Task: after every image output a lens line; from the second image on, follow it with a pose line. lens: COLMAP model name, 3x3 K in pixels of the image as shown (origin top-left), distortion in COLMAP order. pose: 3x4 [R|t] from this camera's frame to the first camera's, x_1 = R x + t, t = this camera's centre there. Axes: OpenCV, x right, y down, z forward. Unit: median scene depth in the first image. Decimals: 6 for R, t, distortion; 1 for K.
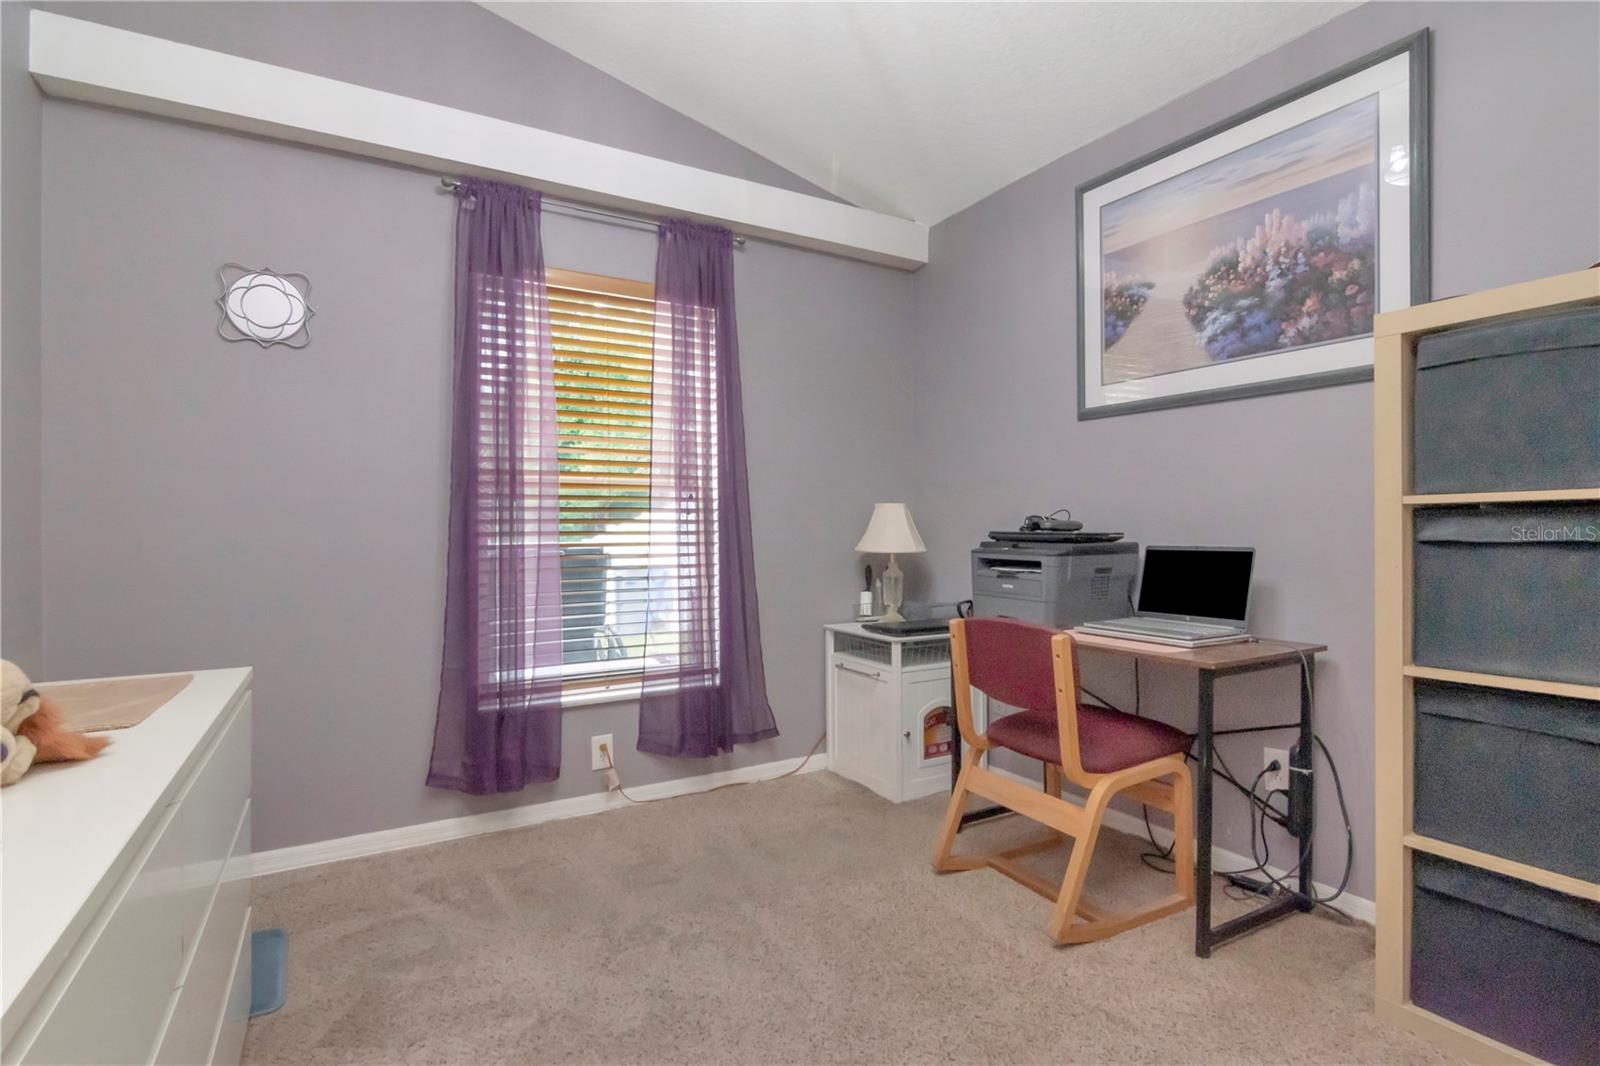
lens RADIAL K [[786.4, 0, 803.0], [0, 786.4, 531.5], [0, 0, 1]] dist [-0.000343, -0.007031]
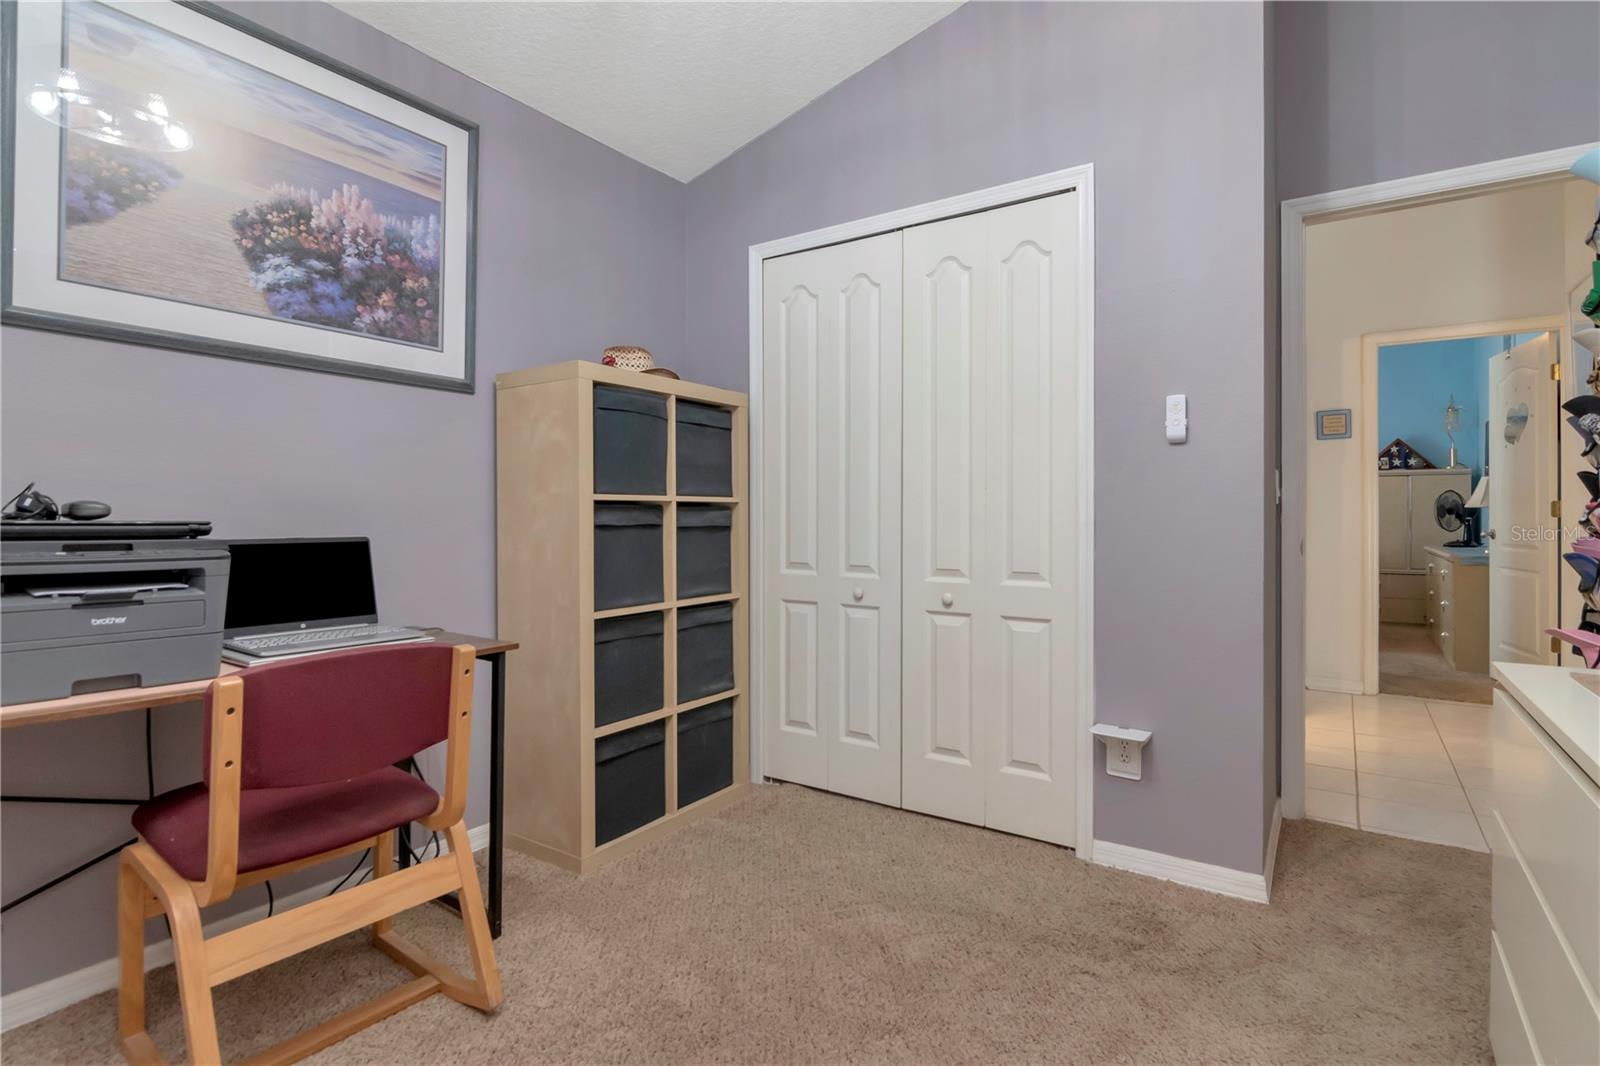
lens RADIAL K [[786.4, 0, 803.8], [0, 786.4, 519.8], [0, 0, 1]] dist [-0.000343, -0.007031]
pose [[-0.428796, 0.007978, 0.903366, -0.499063], [0.012929, 0.999913, -0.002694, 0.009074], [-0.903309, 0.010524, -0.428862, 0.919770]]
